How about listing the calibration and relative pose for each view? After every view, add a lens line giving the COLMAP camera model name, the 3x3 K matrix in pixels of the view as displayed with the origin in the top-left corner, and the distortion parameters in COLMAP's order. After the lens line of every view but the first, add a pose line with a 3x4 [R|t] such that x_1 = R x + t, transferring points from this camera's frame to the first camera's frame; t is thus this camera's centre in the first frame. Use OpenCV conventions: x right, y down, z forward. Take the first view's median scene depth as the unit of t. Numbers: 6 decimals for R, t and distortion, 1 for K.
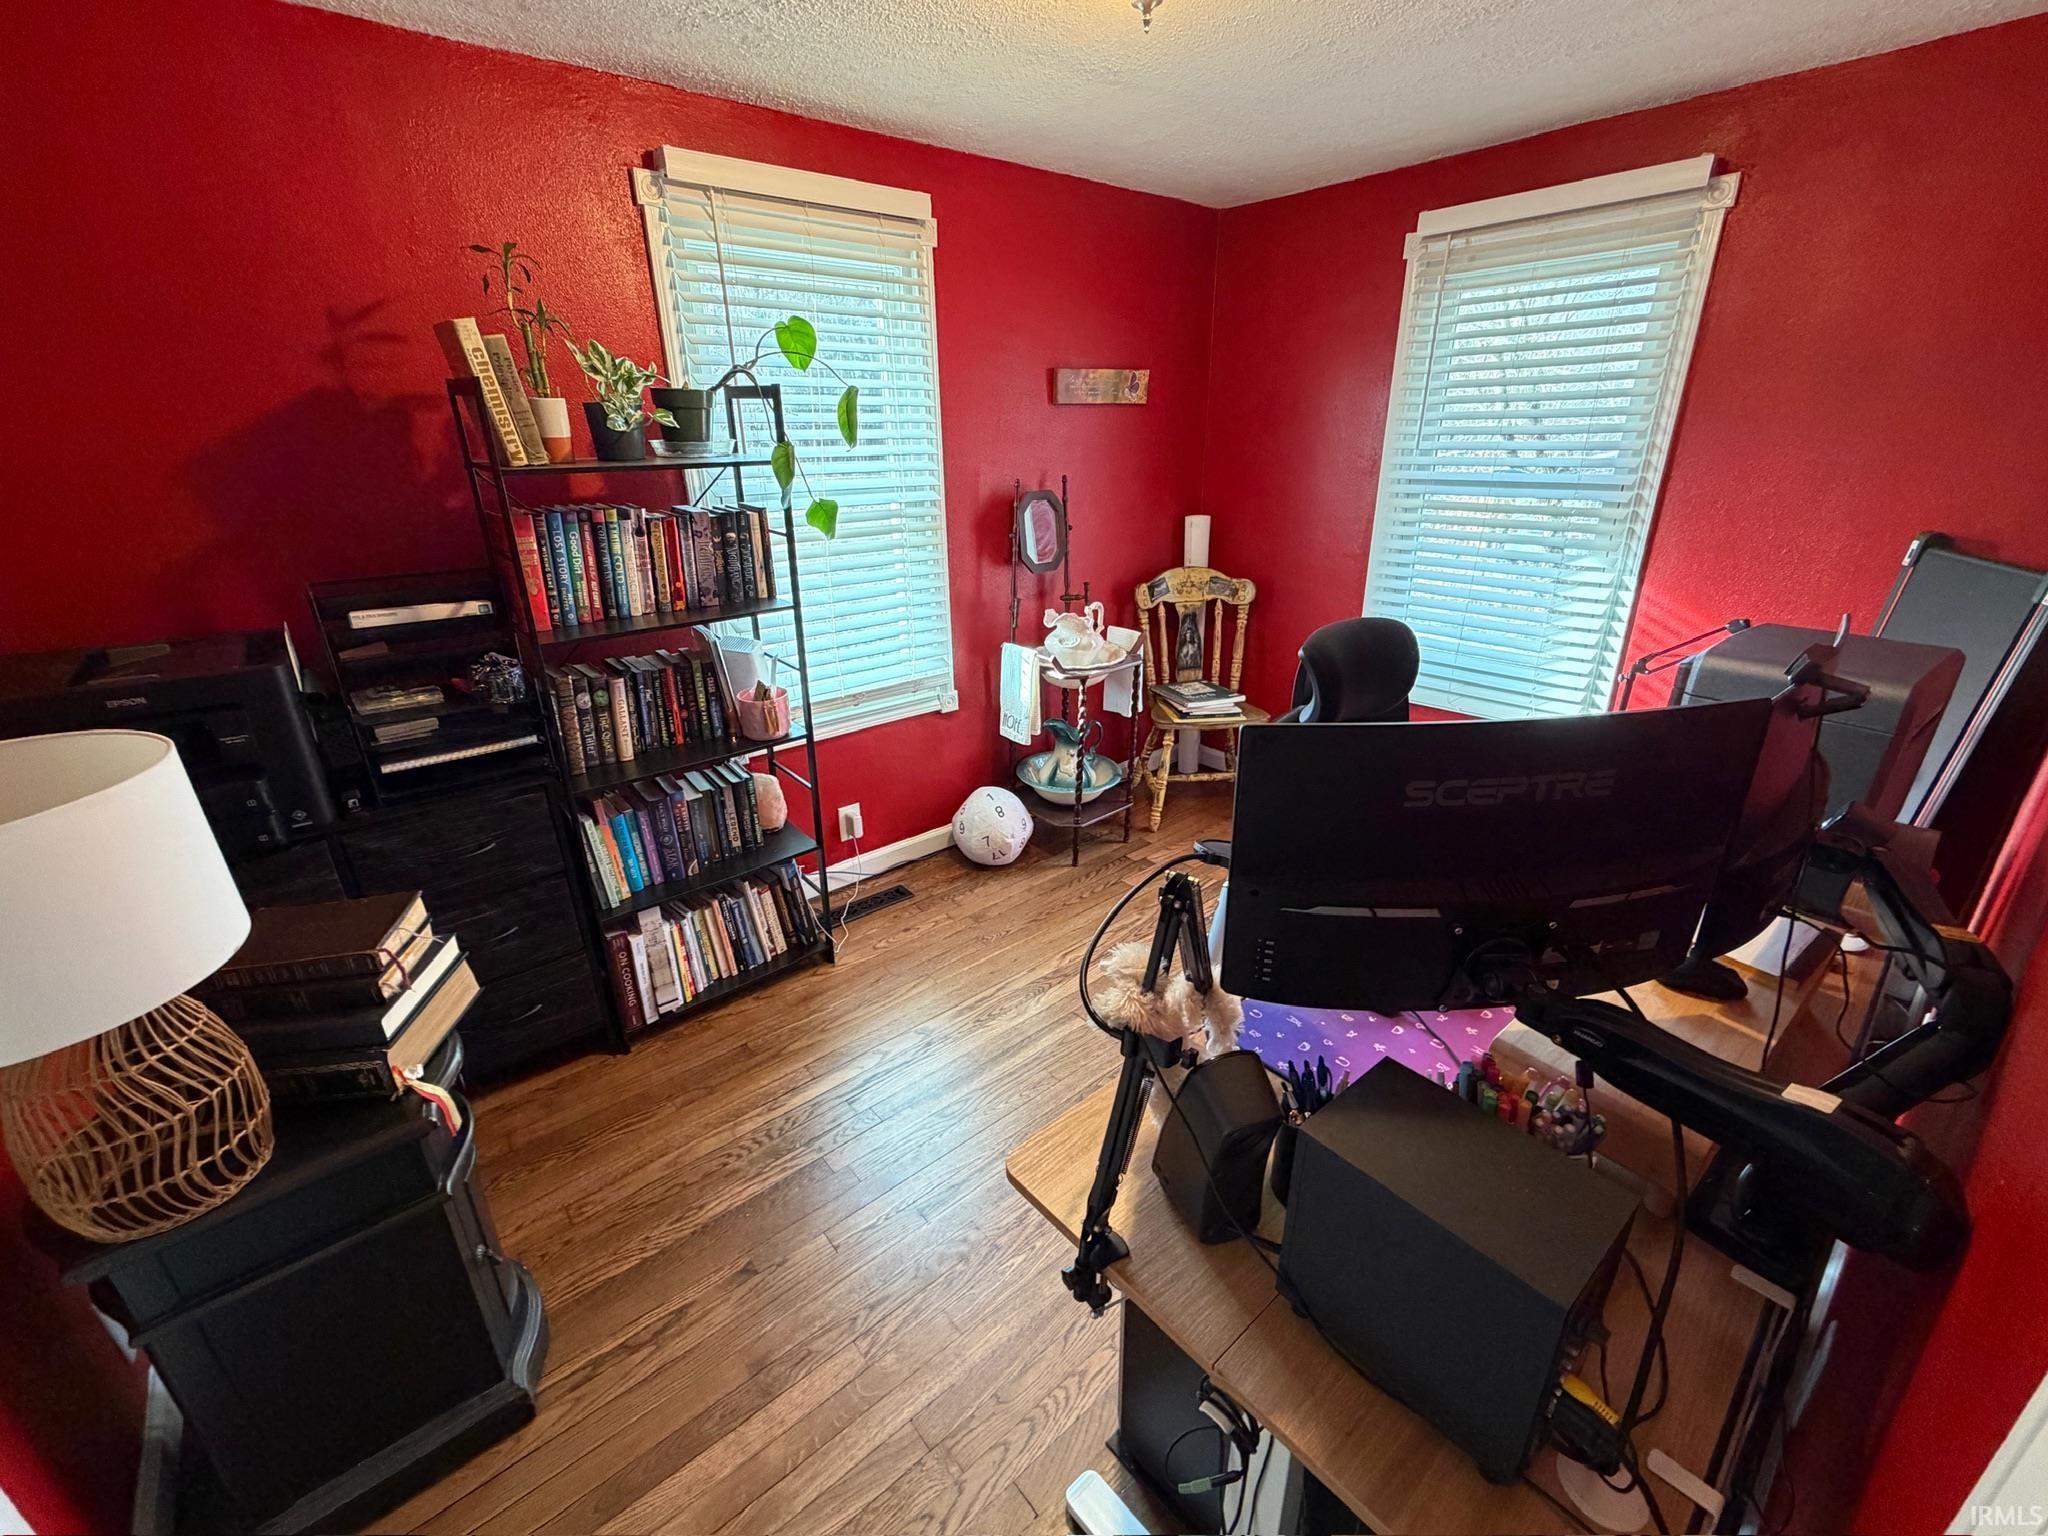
lens RADIAL K [[833.7, 0, 1029.2], [0, 833.7, 768.8], [0, 0, 1]] dist [0.000820, -0.000071]
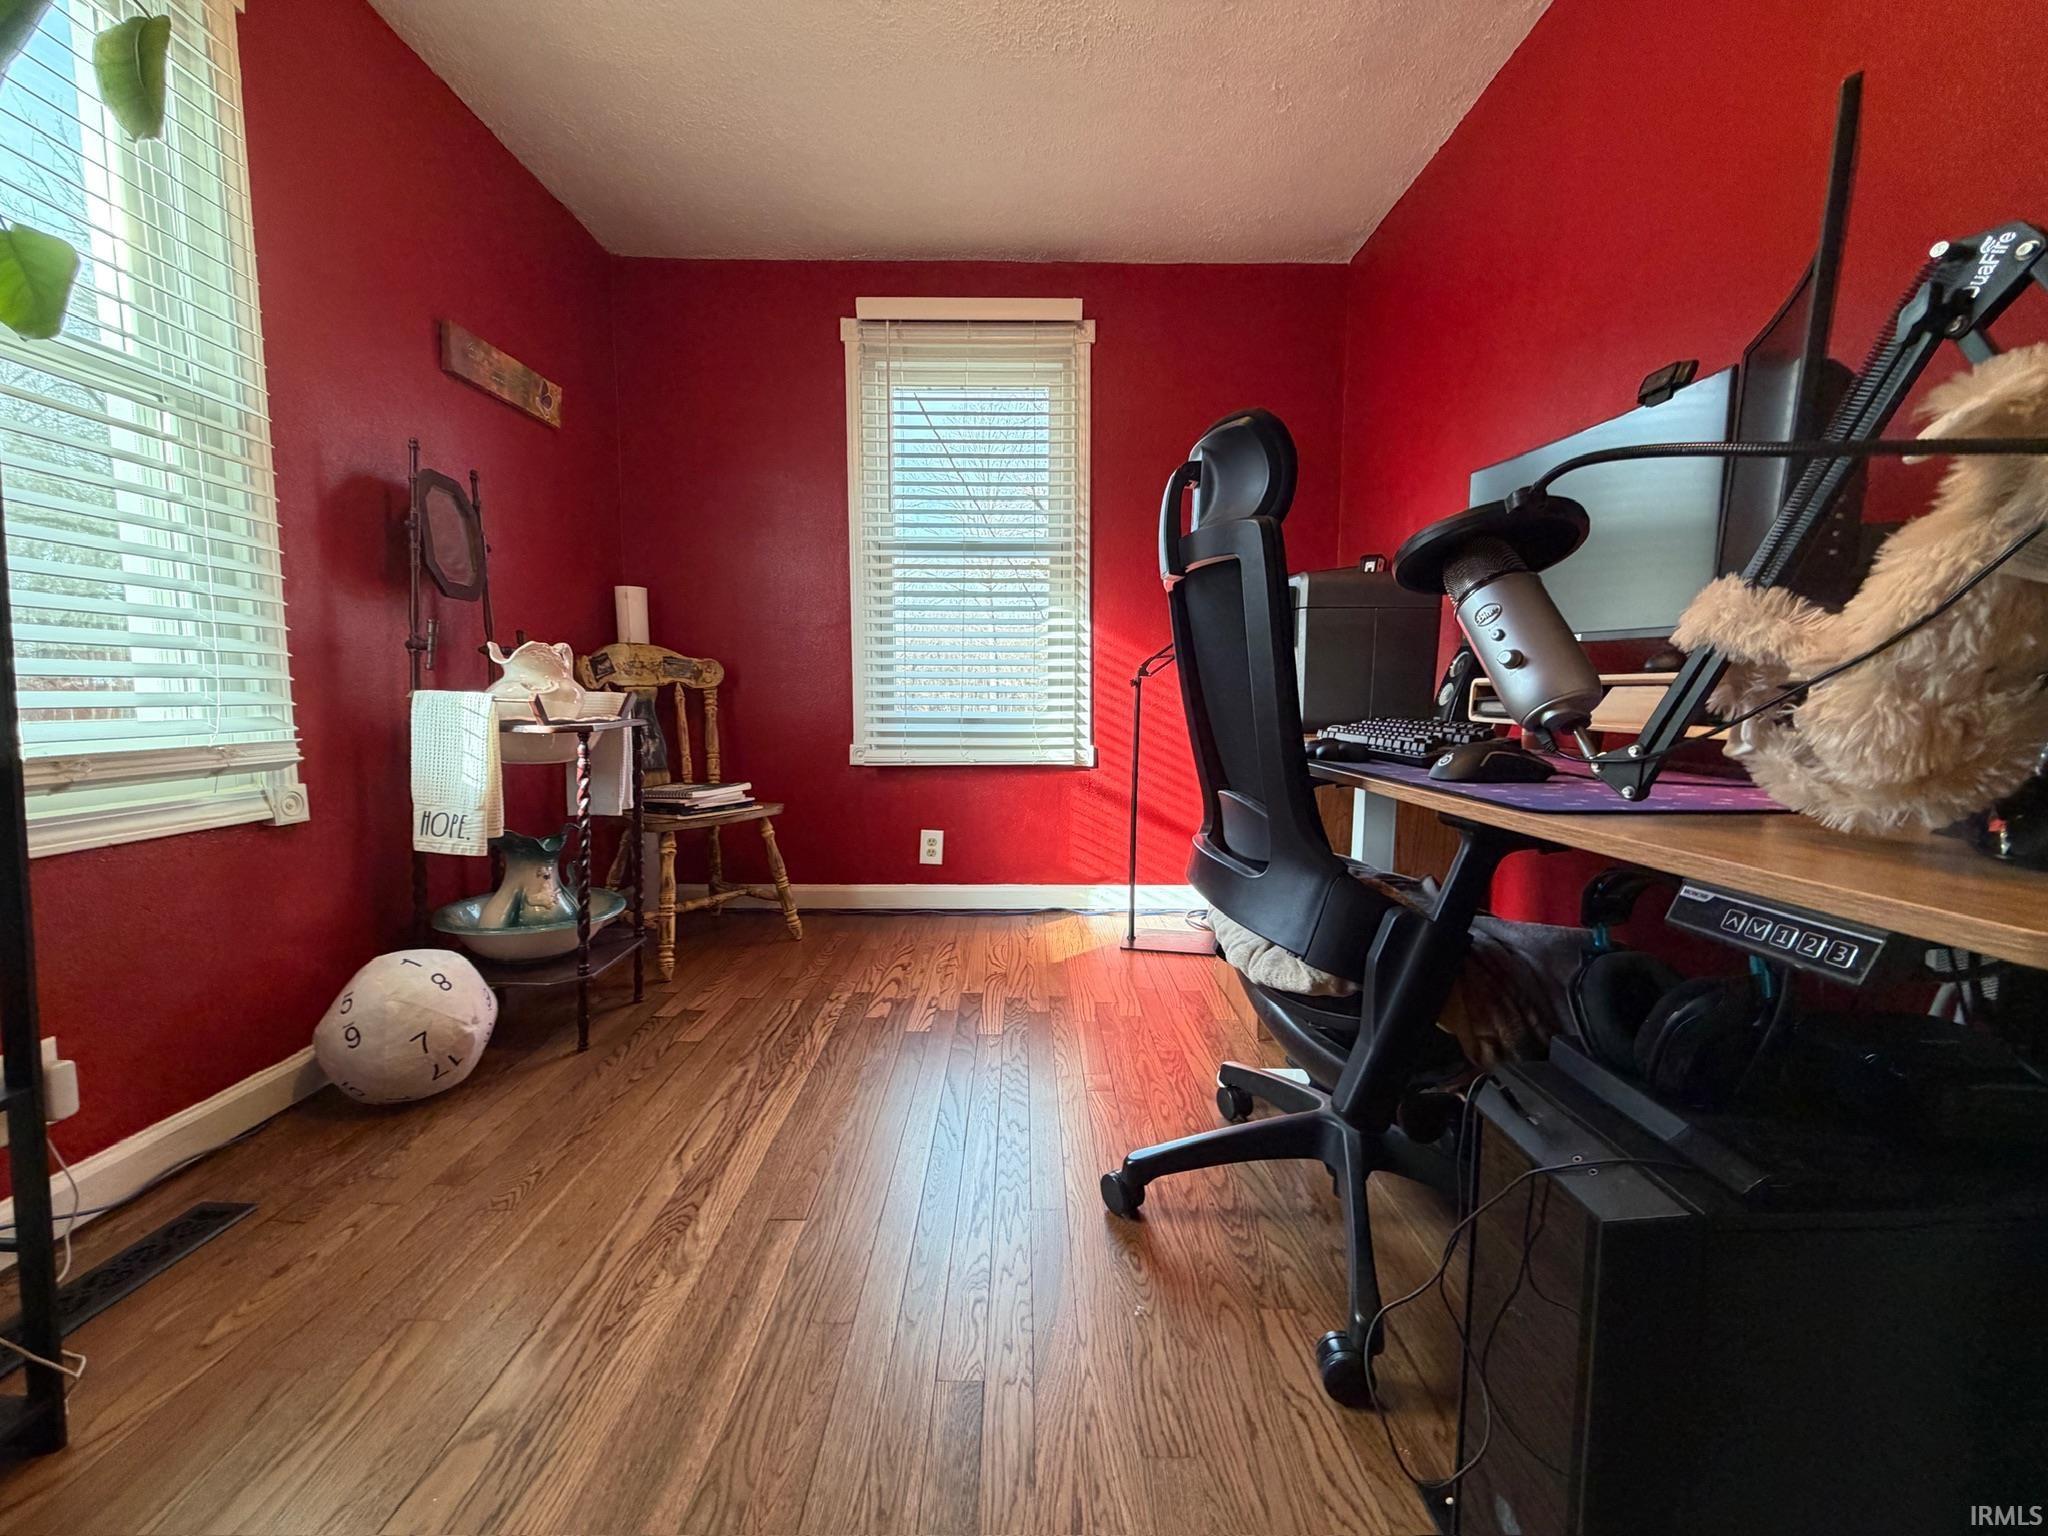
lens RADIAL K [[809.3, 0, 1020.0], [0, 809.3, 767.0], [0, 0, 1]] dist [-0.000277, -0.000415]
pose [[0.648274, -0.056083, 0.759339, -0.181576], [0.272942, 0.948122, -0.162994, 0.105812], [-0.710805, 0.312921, 0.629950, 0.339270]]
